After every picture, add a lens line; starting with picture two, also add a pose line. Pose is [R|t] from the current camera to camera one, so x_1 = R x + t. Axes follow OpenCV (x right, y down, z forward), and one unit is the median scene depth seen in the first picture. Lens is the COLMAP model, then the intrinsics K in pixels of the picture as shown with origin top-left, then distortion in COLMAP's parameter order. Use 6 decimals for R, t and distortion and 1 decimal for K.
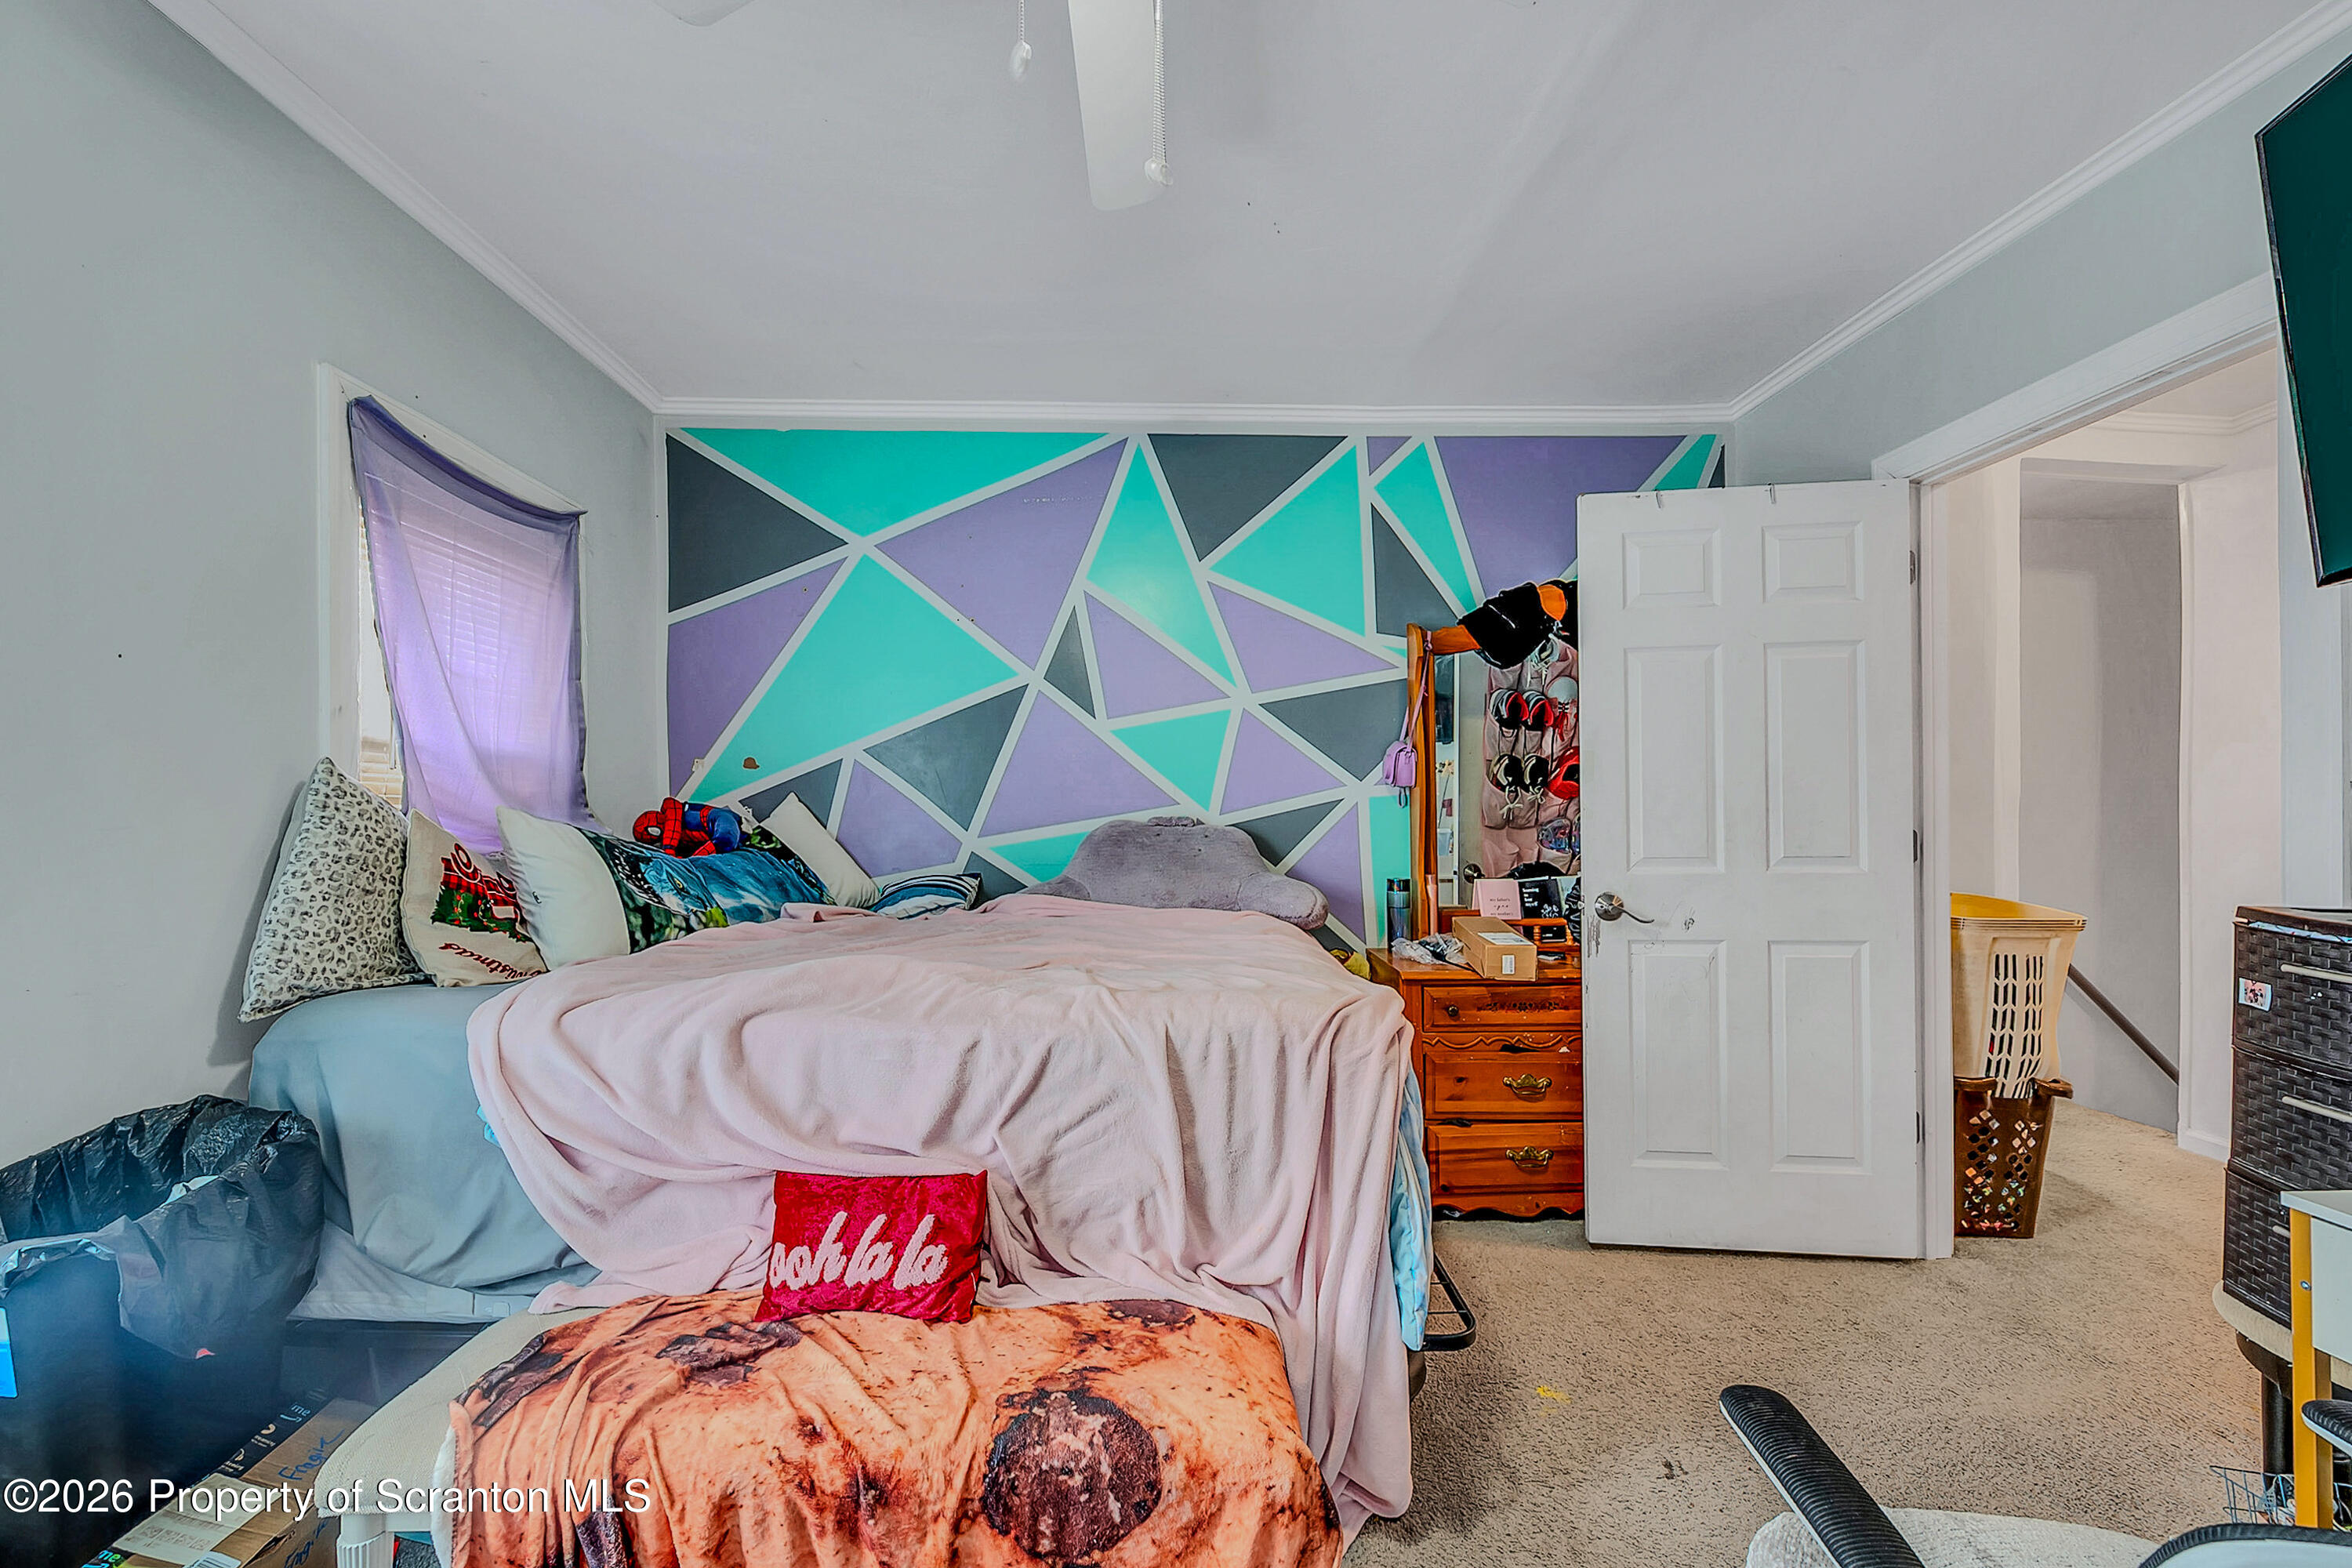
lens RADIAL K [[947.0, 0, 1168.6], [0, 947.0, 809.7], [0, 0, 1]] dist [0.000310, 0.000015]
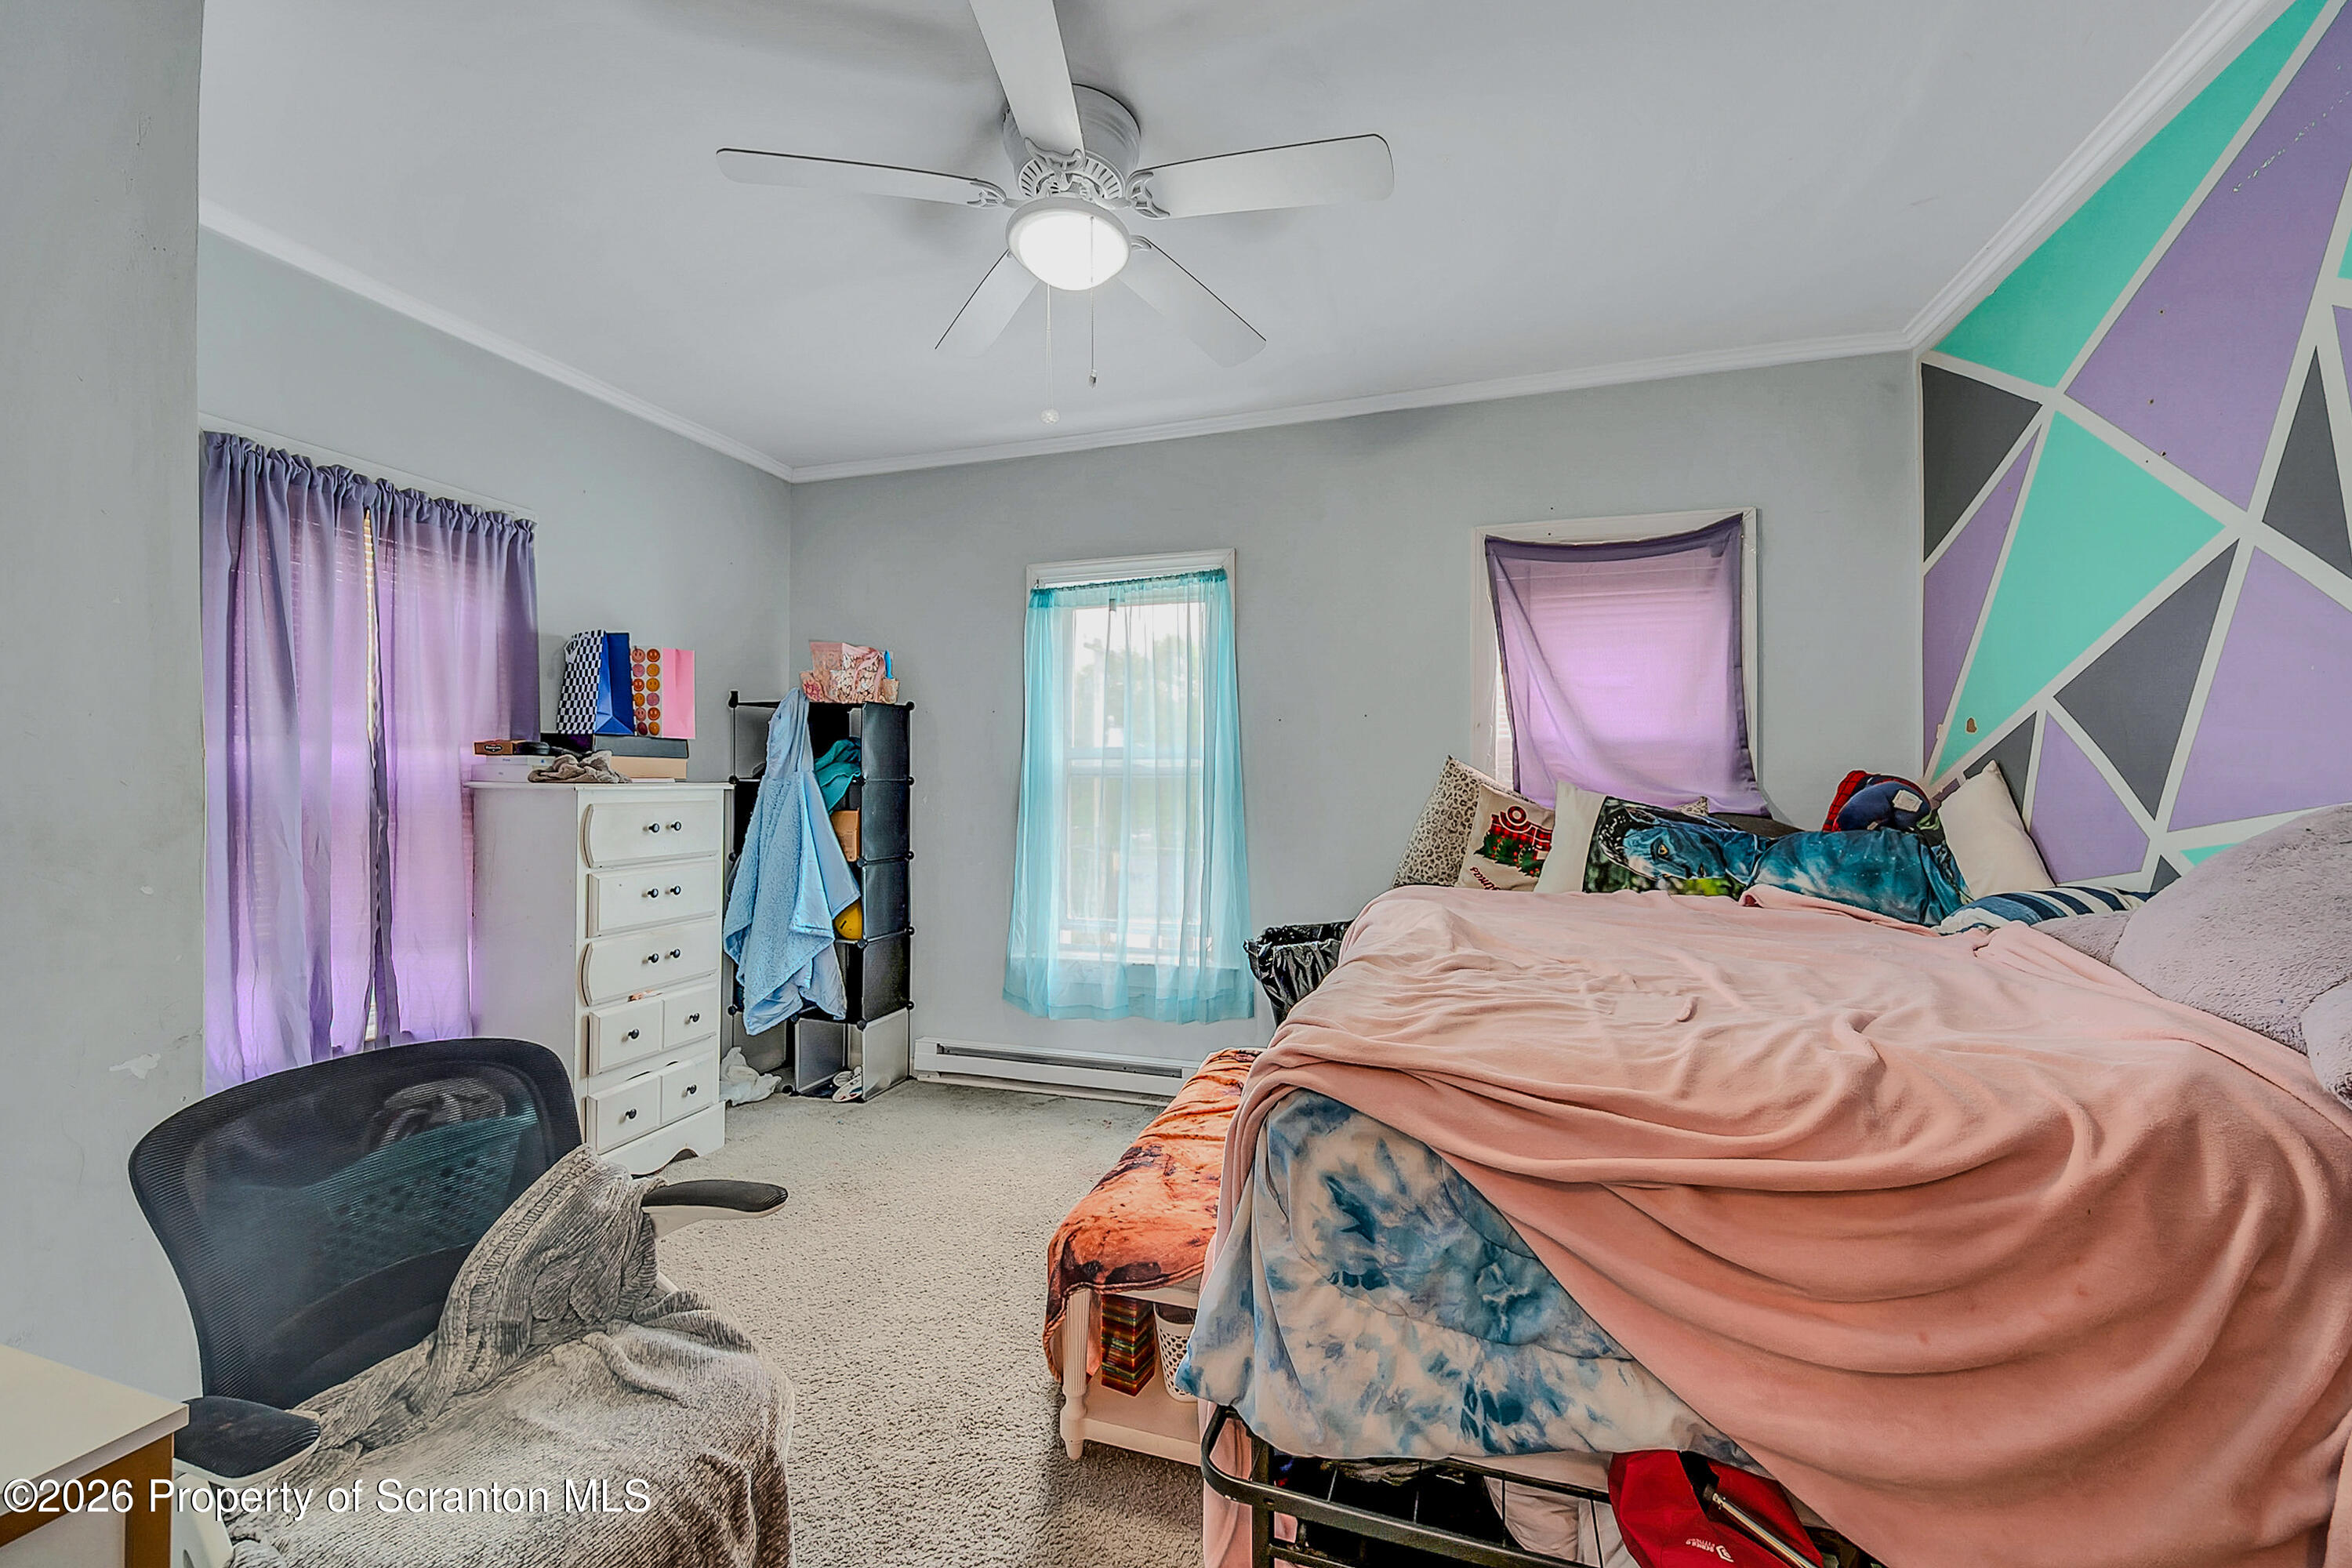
lens RADIAL K [[929.4, 0, 1176.0], [0, 929.4, 784.0], [0, 0, 1]] dist [0.001651, 0.000171]
pose [[-0.337639, 0.001190, -0.941275, 0.656574], [0.002711, 0.999996, 0.000291, -0.001552], [0.941272, -0.002453, -0.337641, 0.776941]]
